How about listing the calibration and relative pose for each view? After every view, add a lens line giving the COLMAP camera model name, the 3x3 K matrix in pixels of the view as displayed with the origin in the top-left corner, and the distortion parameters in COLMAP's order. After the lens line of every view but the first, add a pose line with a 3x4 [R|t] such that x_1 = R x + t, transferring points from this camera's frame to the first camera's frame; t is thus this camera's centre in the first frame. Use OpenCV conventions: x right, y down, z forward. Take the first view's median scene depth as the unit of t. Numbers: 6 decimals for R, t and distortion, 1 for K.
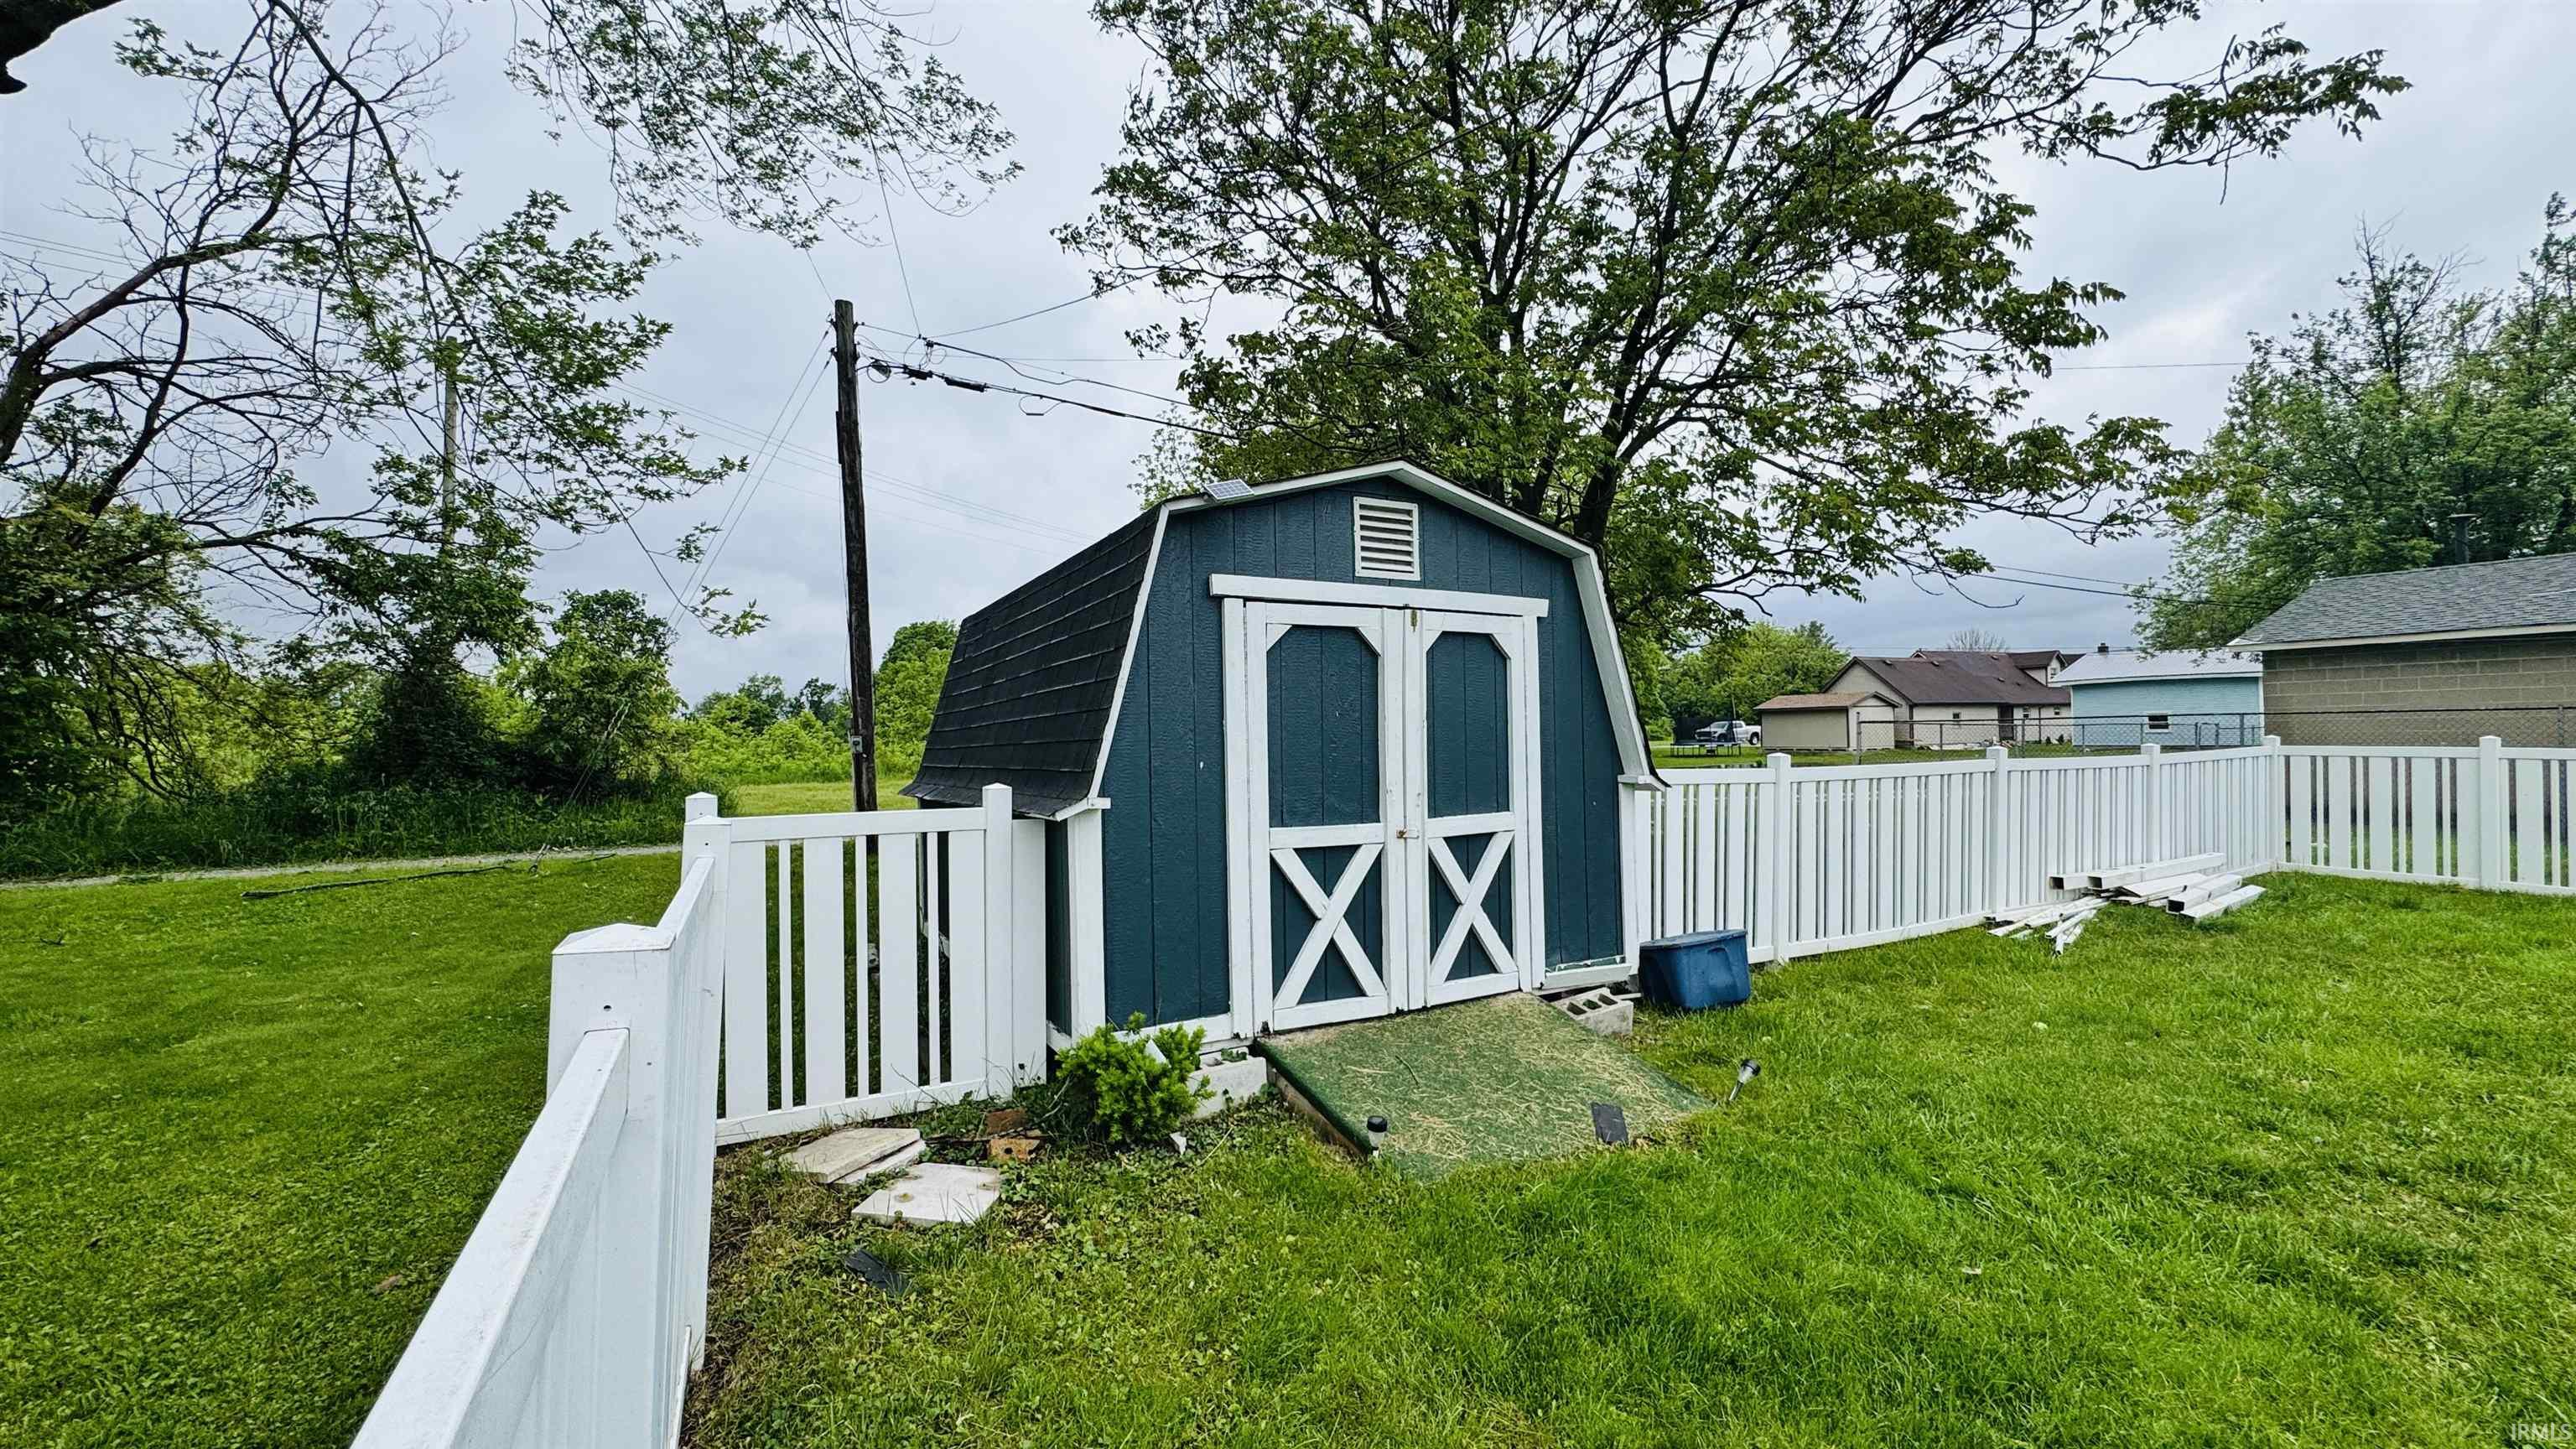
lens RADIAL K [[1028.0, 0, 1284.3], [0, 1028.0, 727.5], [0, 0, 1]] dist [-0.004679, 0.000161]
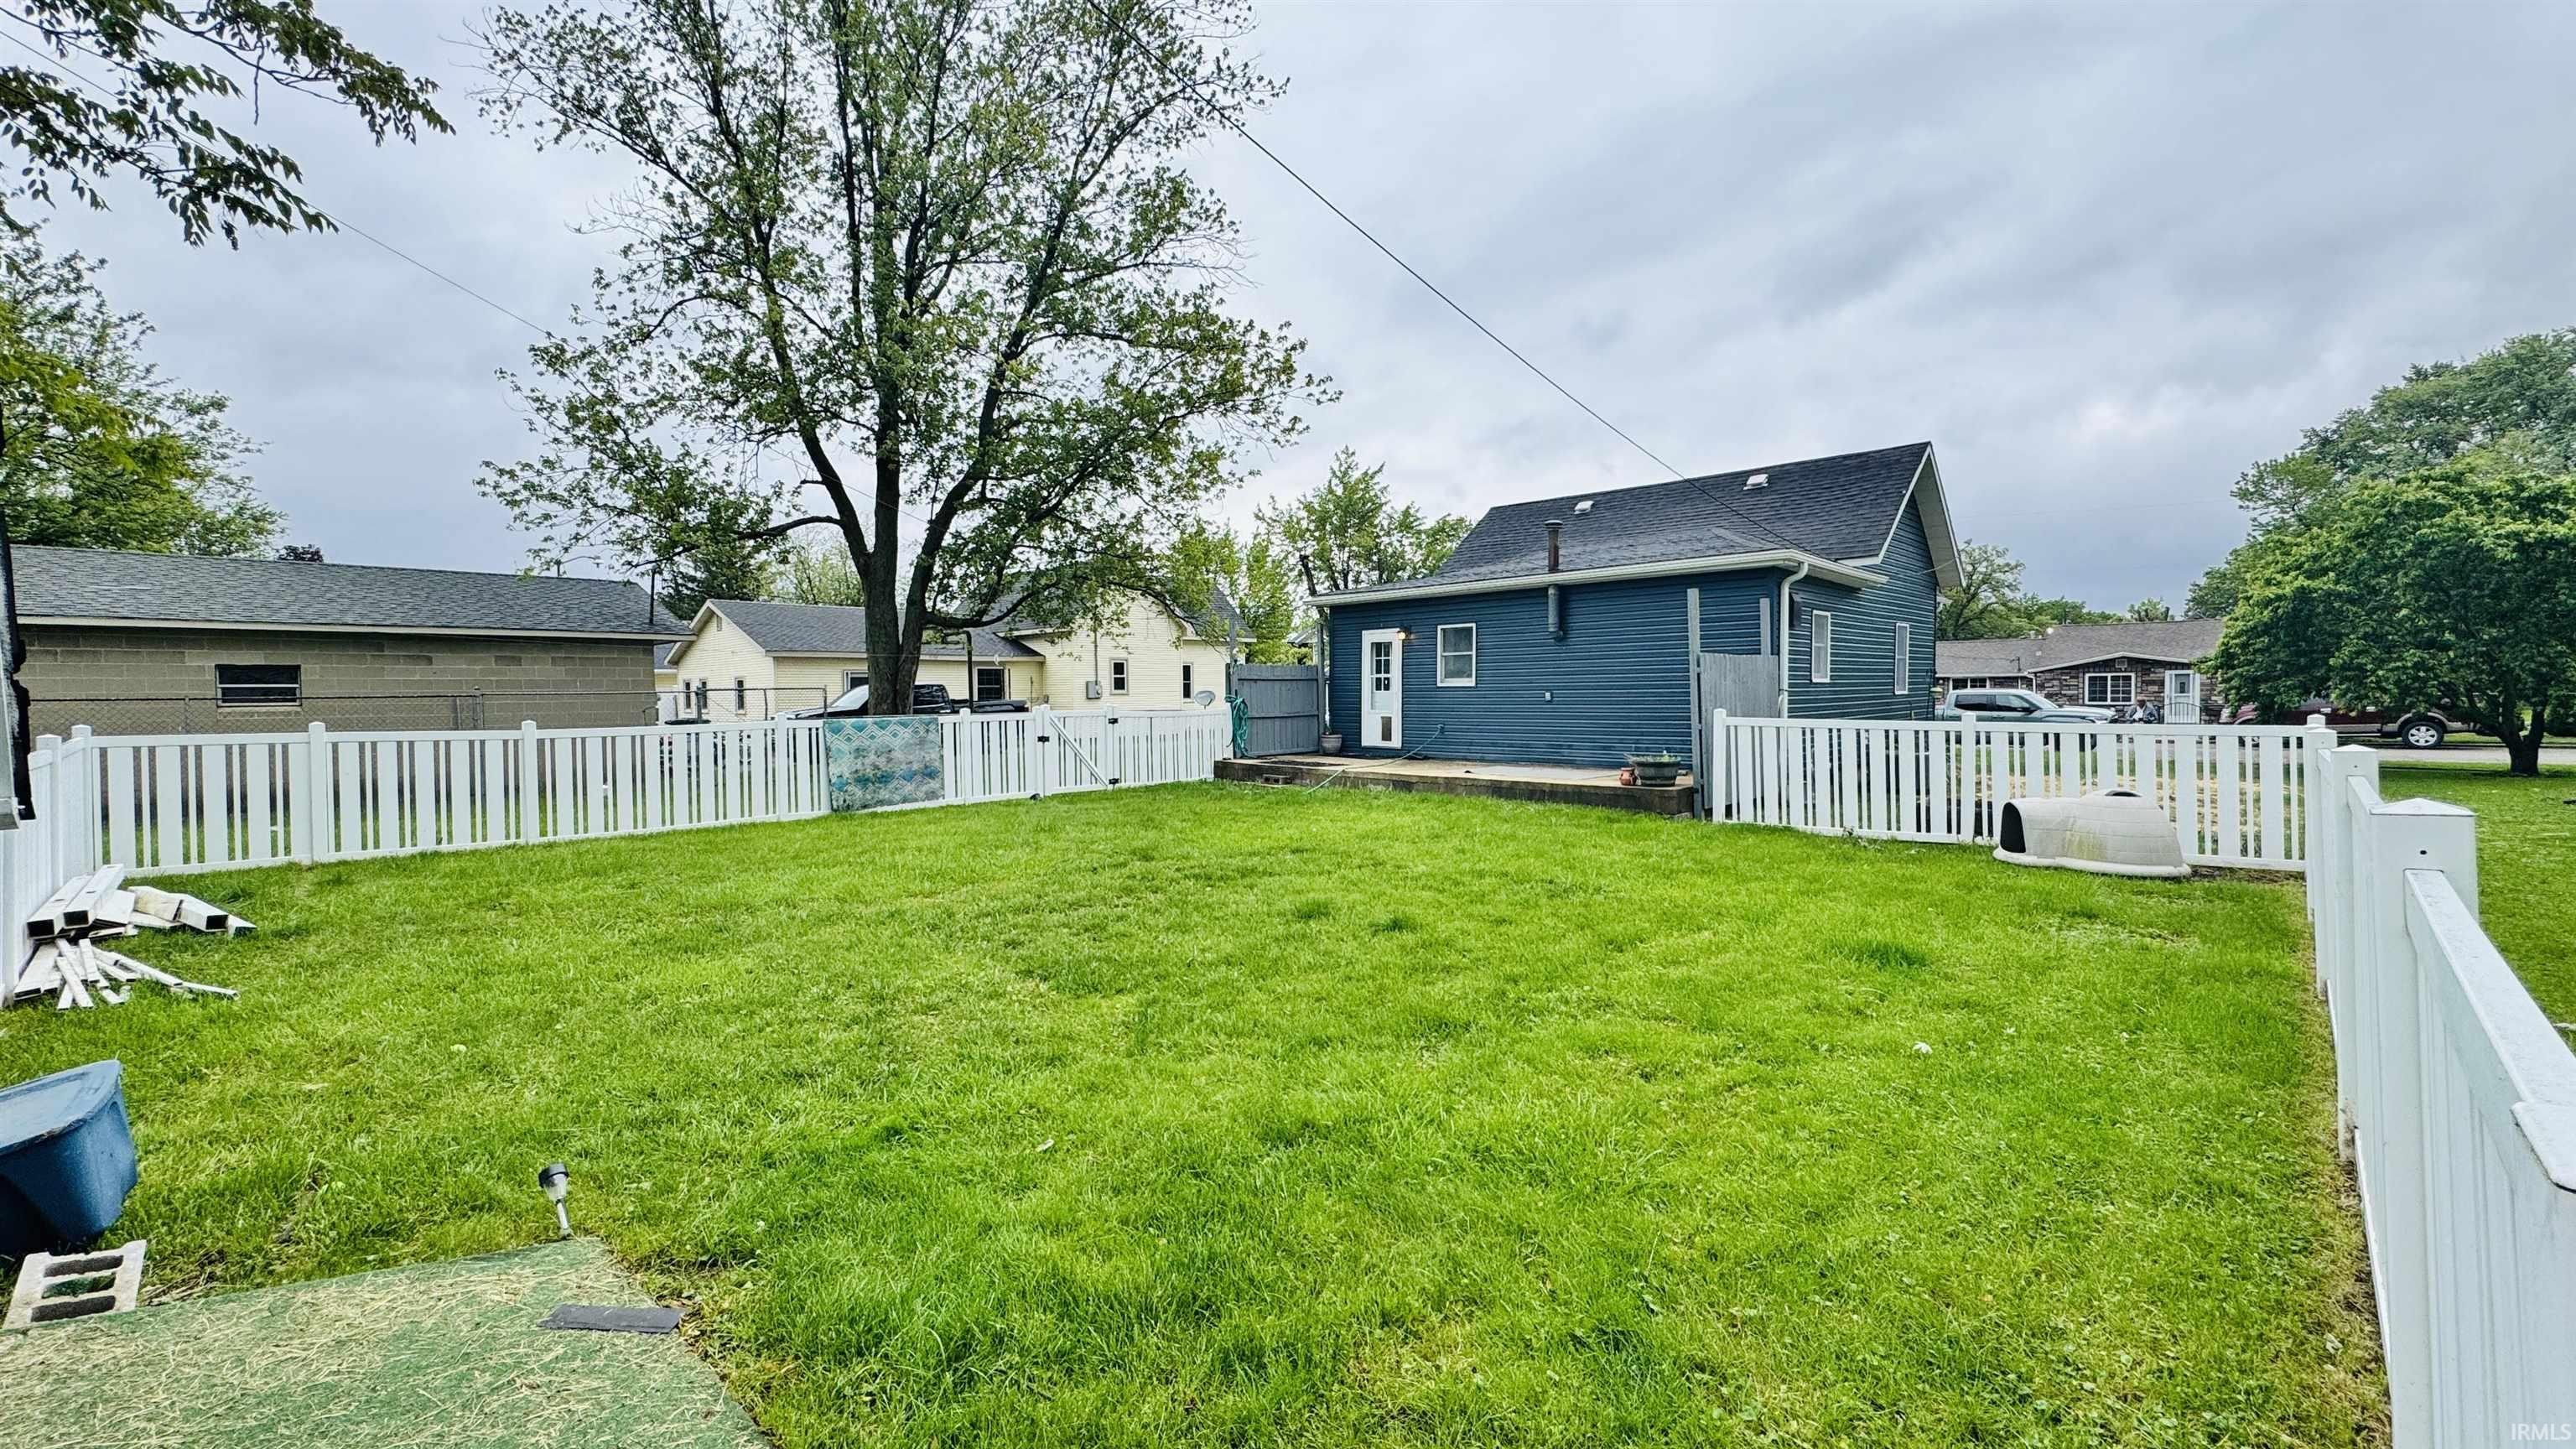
lens RADIAL K [[1028.0, 0, 1284.3], [0, 1028.0, 727.5], [0, 0, 1]] dist [-0.004679, 0.000161]
pose [[-0.310986, -0.013601, 0.950317, -0.352548], [0.007905, 0.999826, 0.016896, 0.006245], [-0.950382, 0.012767, -0.310824, 0.667054]]
